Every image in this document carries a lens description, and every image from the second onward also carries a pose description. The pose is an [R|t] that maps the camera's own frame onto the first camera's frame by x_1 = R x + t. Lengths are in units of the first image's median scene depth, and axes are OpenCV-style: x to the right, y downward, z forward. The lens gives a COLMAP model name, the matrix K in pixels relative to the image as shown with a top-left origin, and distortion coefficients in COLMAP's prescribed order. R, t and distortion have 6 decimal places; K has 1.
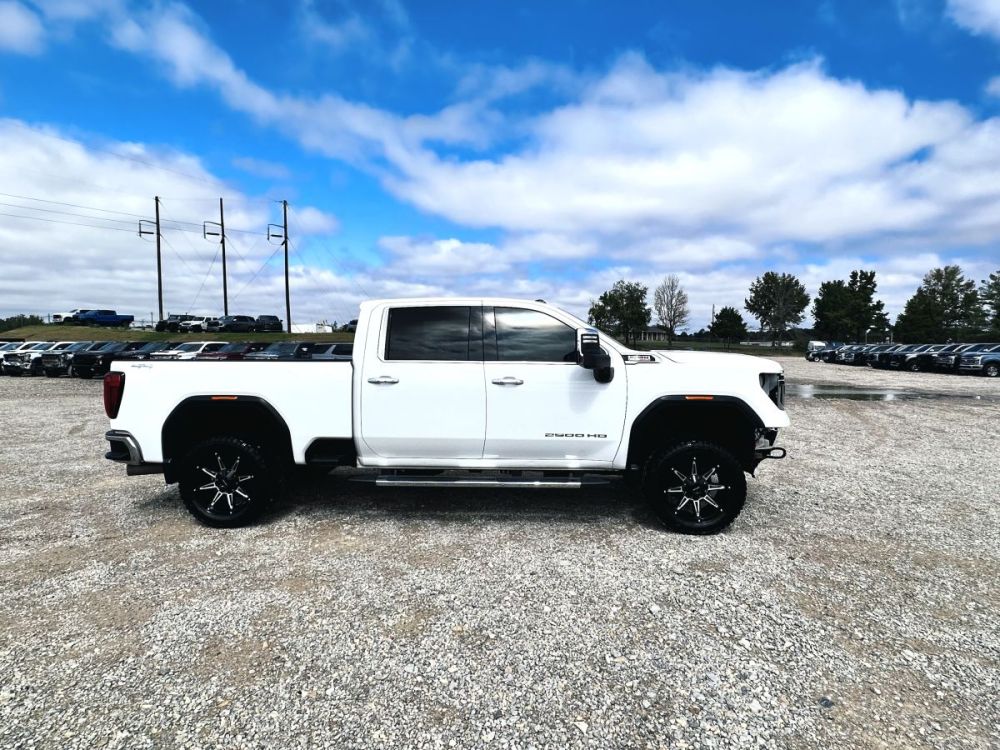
lens RADIAL K [[538.4, 0, 498.1], [0, 538.4, 377.2], [0, 0, 1]] dist [-0.001249, -0.000269]
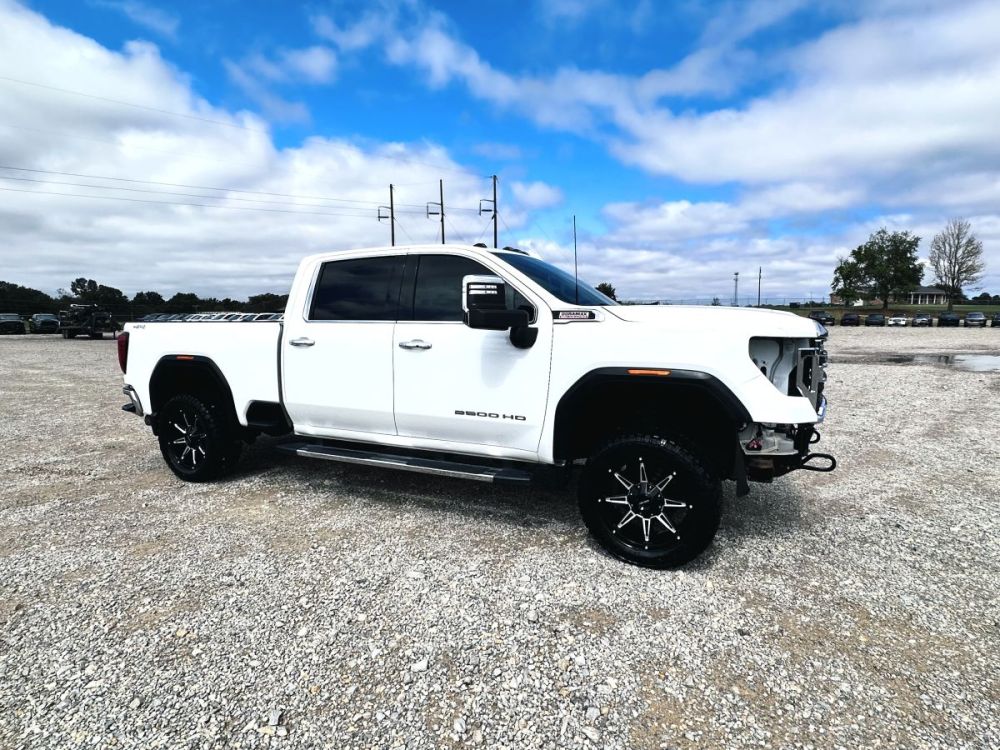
lens RADIAL K [[538.4, 0, 498.1], [0, 538.4, 377.2], [0, 0, 1]] dist [-0.001249, -0.000269]
pose [[0.919140, 0.035763, -0.392305, 0.447897], [-0.013267, 0.998116, 0.059905, 0.006045], [0.393708, -0.049856, 0.917882, 0.283502]]
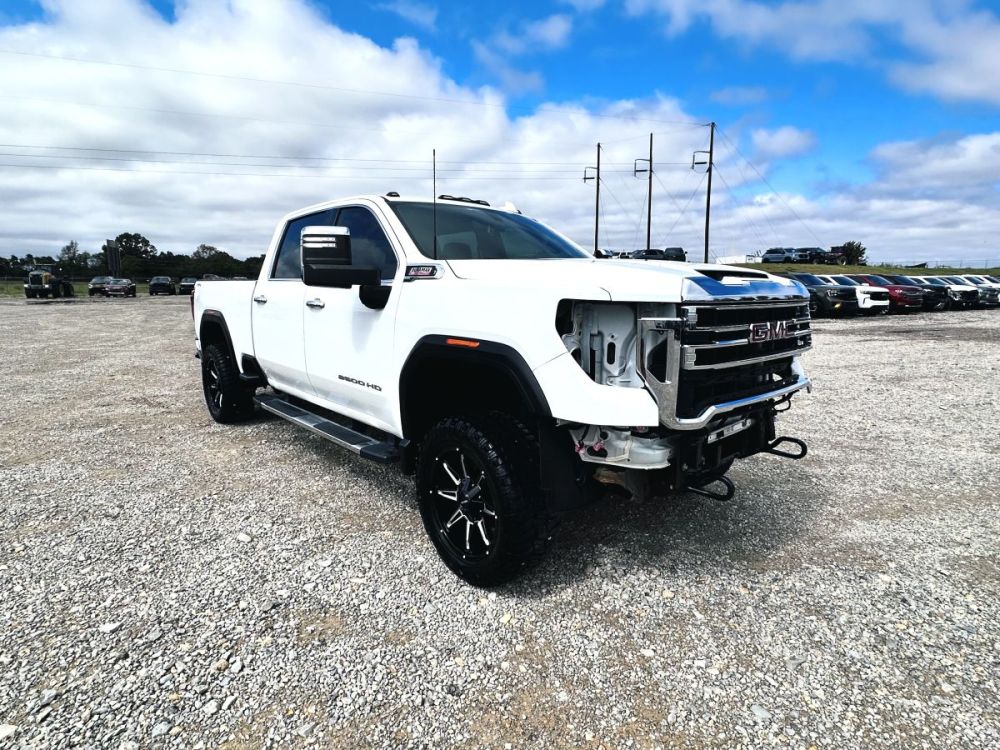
lens RADIAL K [[537.9, 0, 500.0], [0, 537.9, 375.0], [0, 0, 1]] dist [-0.001114, -0.000209]
pose [[0.700053, 0.118432, -0.704202, 0.755991], [-0.036413, 0.990788, 0.130431, -0.001435], [0.713162, -0.065667, 0.697917, 0.618923]]
